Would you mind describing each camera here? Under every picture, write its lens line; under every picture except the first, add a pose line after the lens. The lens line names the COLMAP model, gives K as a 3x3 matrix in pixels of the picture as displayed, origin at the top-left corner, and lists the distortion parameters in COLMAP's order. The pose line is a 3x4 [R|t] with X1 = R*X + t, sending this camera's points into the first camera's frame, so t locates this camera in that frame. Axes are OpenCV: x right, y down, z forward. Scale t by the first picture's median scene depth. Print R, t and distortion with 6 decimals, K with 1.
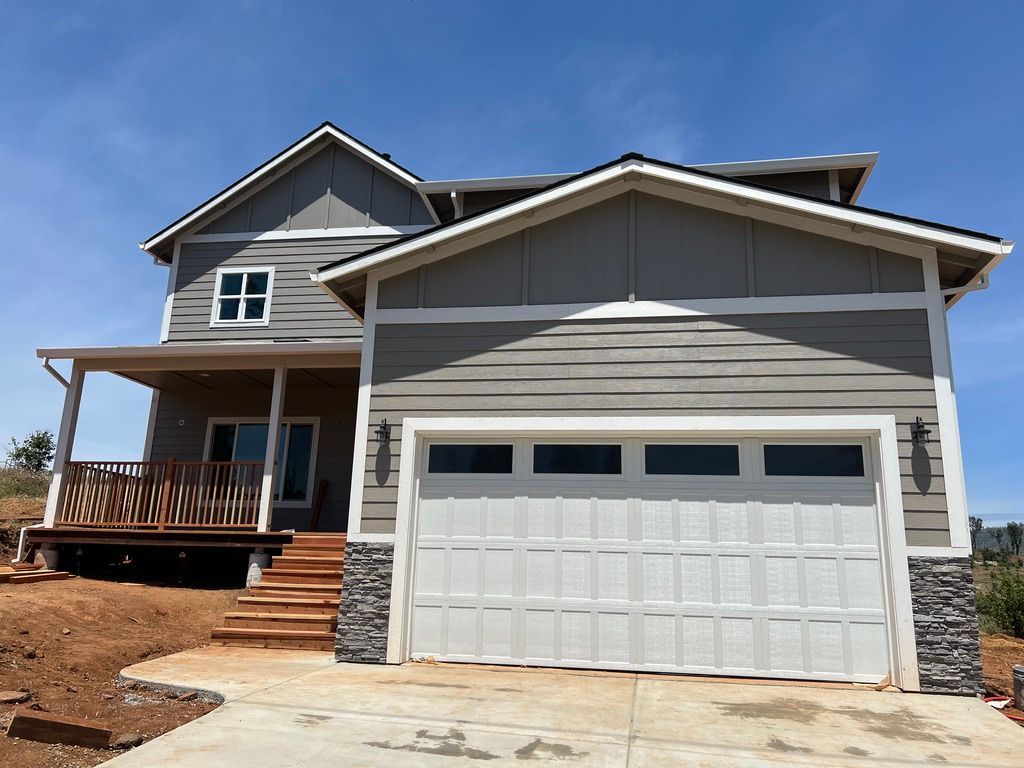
lens RADIAL K [[760.4, 0, 512.0], [0, 760.4, 384.0], [0, 0, 1]] dist [0.065049, -0.079258]
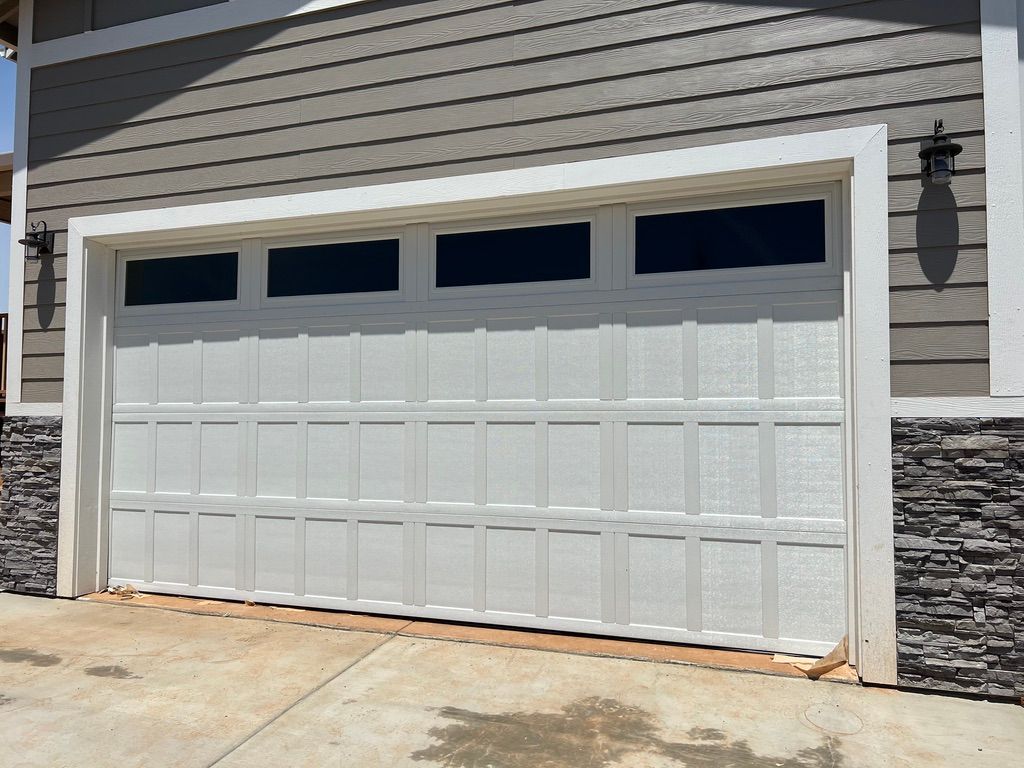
lens RADIAL K [[760.4, 0, 512.0], [0, 760.4, 384.0], [0, 0, 1]] dist [0.065049, -0.079258]
pose [[0.983810, -0.033319, -0.176091, 0.354497], [0.066144, 0.980702, 0.183981, 0.095636], [0.166563, -0.192649, 0.967028, 0.483857]]
